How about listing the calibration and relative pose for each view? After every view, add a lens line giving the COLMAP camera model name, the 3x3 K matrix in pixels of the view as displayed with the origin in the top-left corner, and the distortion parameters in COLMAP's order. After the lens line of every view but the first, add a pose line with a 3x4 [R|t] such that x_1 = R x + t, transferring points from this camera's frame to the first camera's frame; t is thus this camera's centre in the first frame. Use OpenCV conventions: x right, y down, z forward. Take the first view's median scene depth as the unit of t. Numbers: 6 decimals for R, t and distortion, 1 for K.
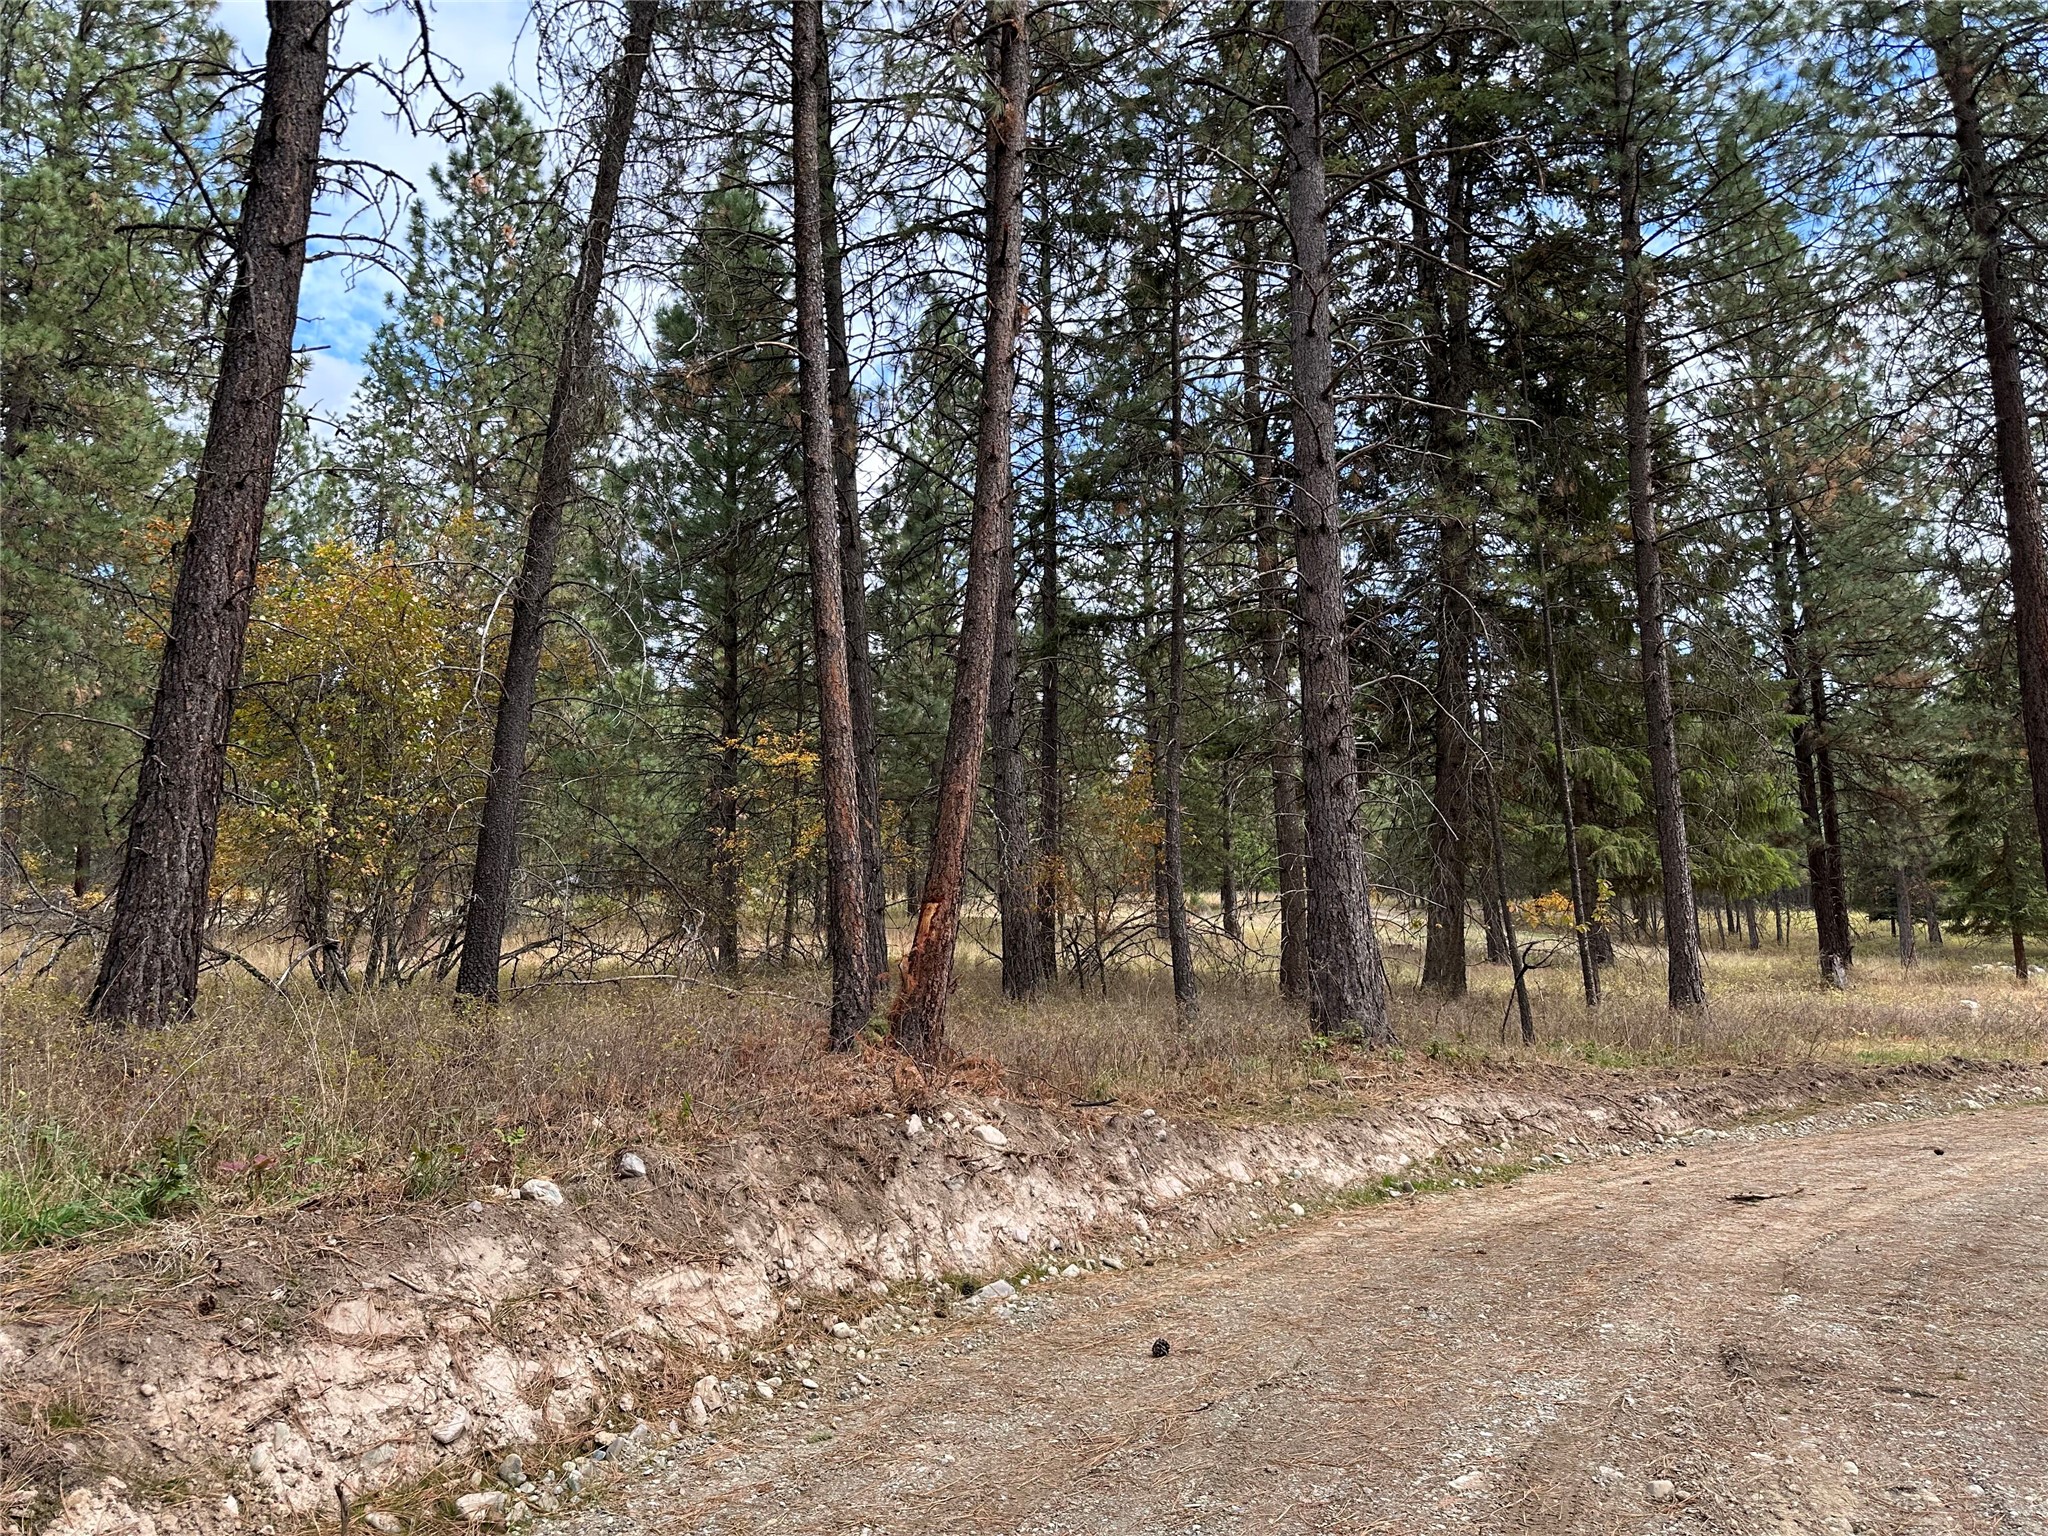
lens RADIAL K [[1422.3, 0, 1013.9], [0, 1422.3, 759.2], [0, 0, 1]] dist [0.027012, -0.034916]
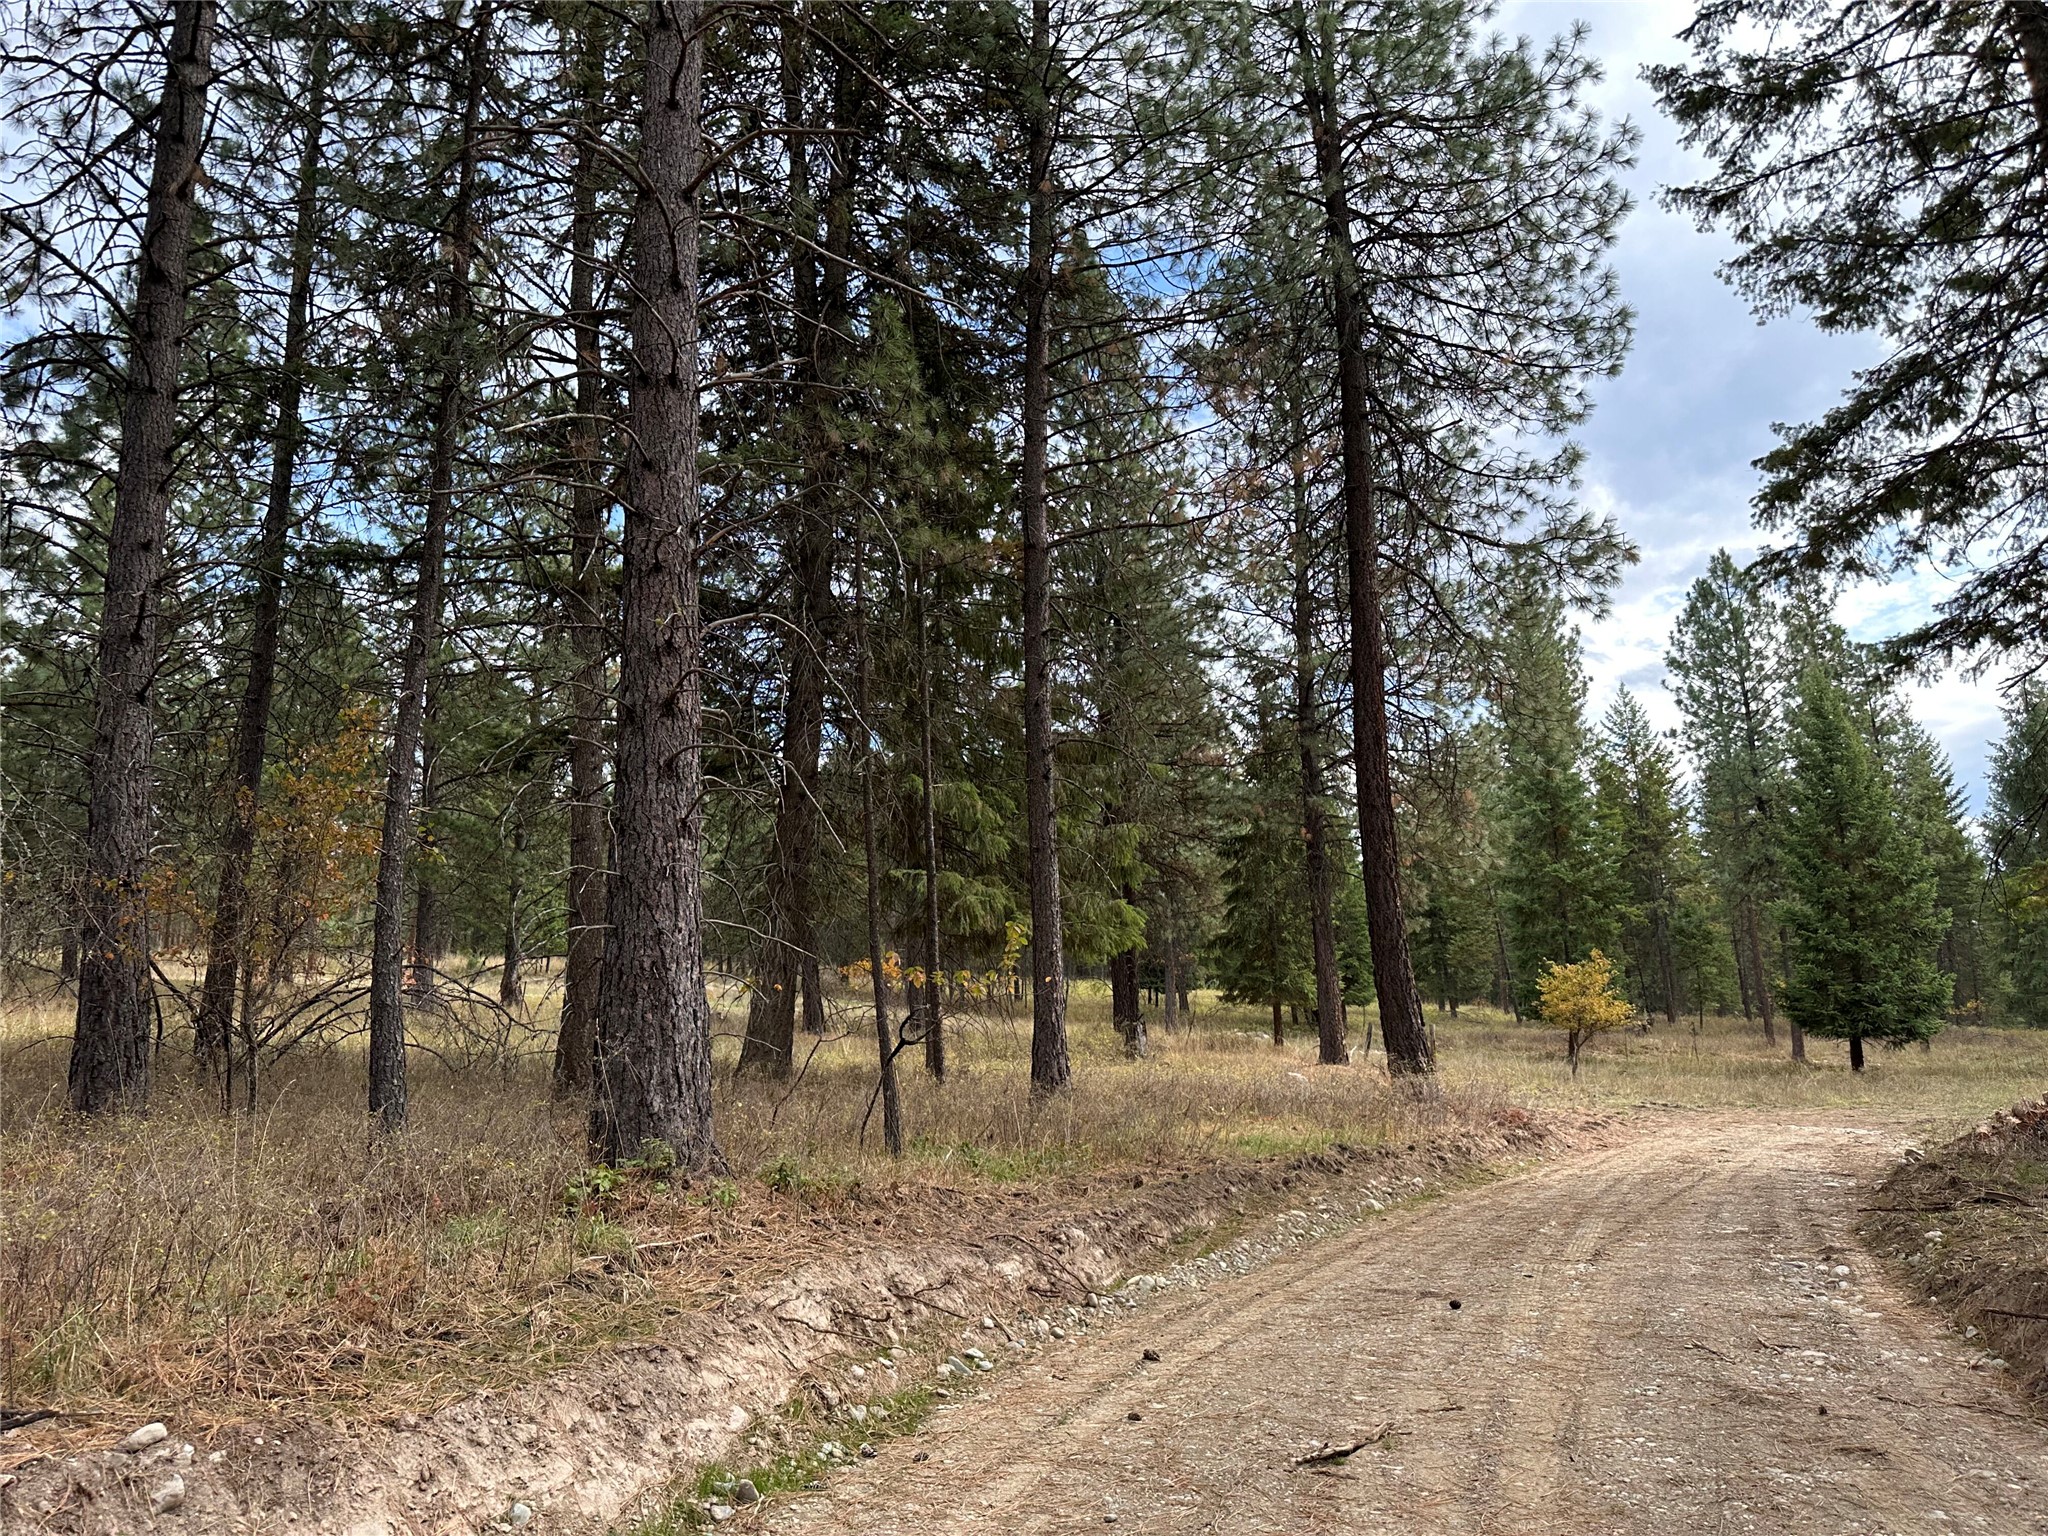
lens RADIAL K [[1422.3, 0, 1025.4], [0, 1422.3, 754.6], [0, 0, 1]] dist [0.027012, -0.034916]
pose [[0.885548, 0.084476, 0.456803, 0.085179], [-0.061593, 0.995997, -0.064786, 0.049713], [-0.460447, 0.029235, 0.887206, 0.387696]]
